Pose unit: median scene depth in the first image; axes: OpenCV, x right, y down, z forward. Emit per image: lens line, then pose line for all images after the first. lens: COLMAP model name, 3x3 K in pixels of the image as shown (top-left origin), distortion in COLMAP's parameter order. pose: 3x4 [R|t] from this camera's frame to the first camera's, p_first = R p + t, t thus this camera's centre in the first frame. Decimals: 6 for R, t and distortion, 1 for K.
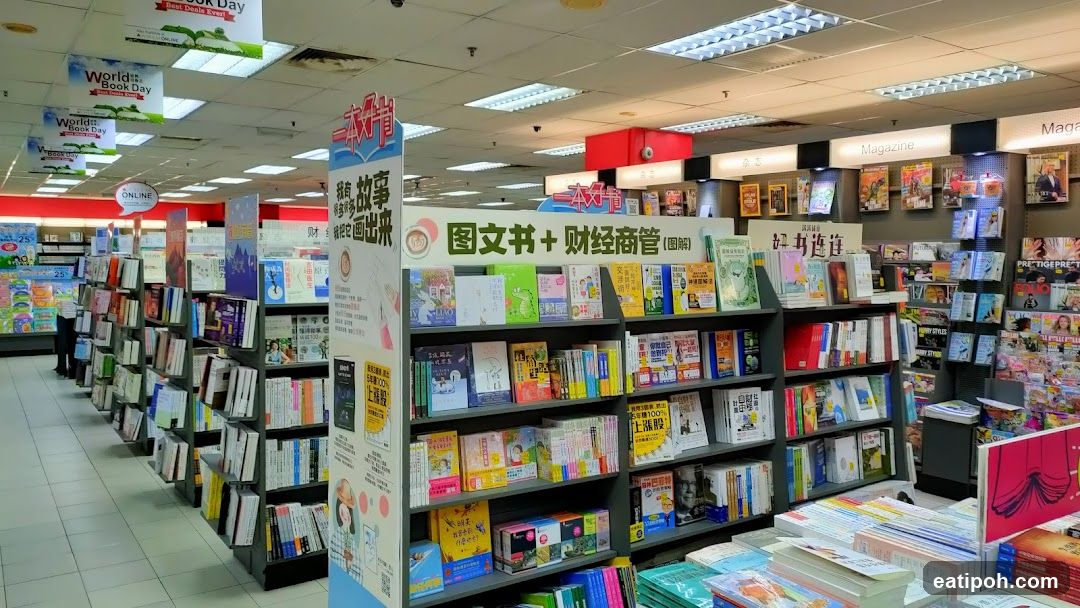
lens RADIAL K [[801.8, 0, 548.8], [0, 801.8, 303.0], [0, 0, 1]] dist [0.044710, -0.000747]
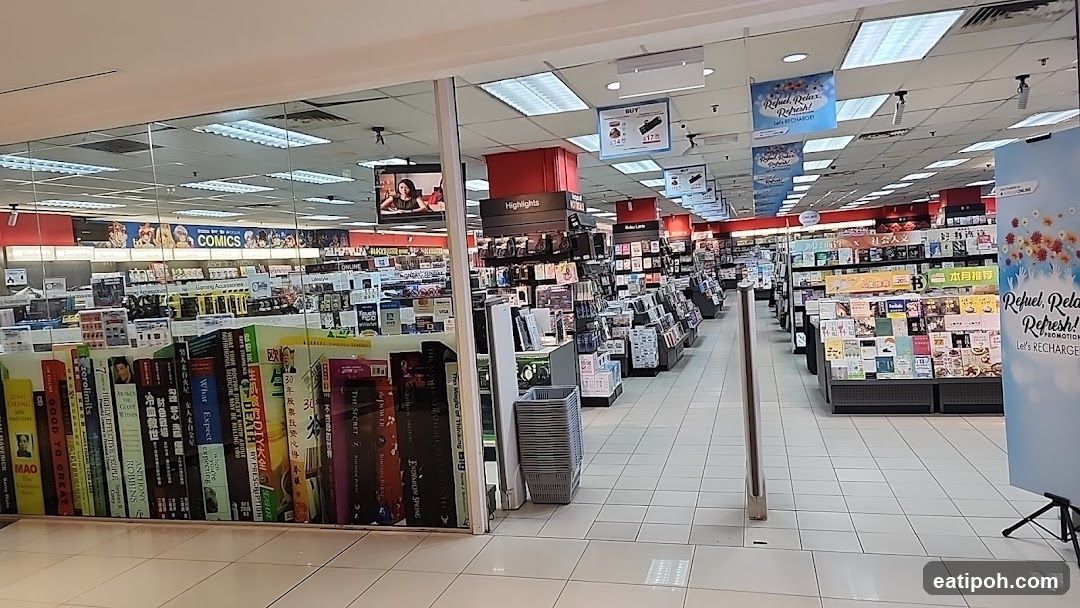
lens RADIAL K [[716.3, 0, 537.0], [0, 716.3, 298.8], [0, 0, 1]] dist [0.088183, -0.081542]
pose [[0.613472, -0.013532, -0.789601, 1.793257], [0.031921, 0.999461, 0.007672, 0.106934], [0.789071, -0.029911, 0.613573, -2.247017]]
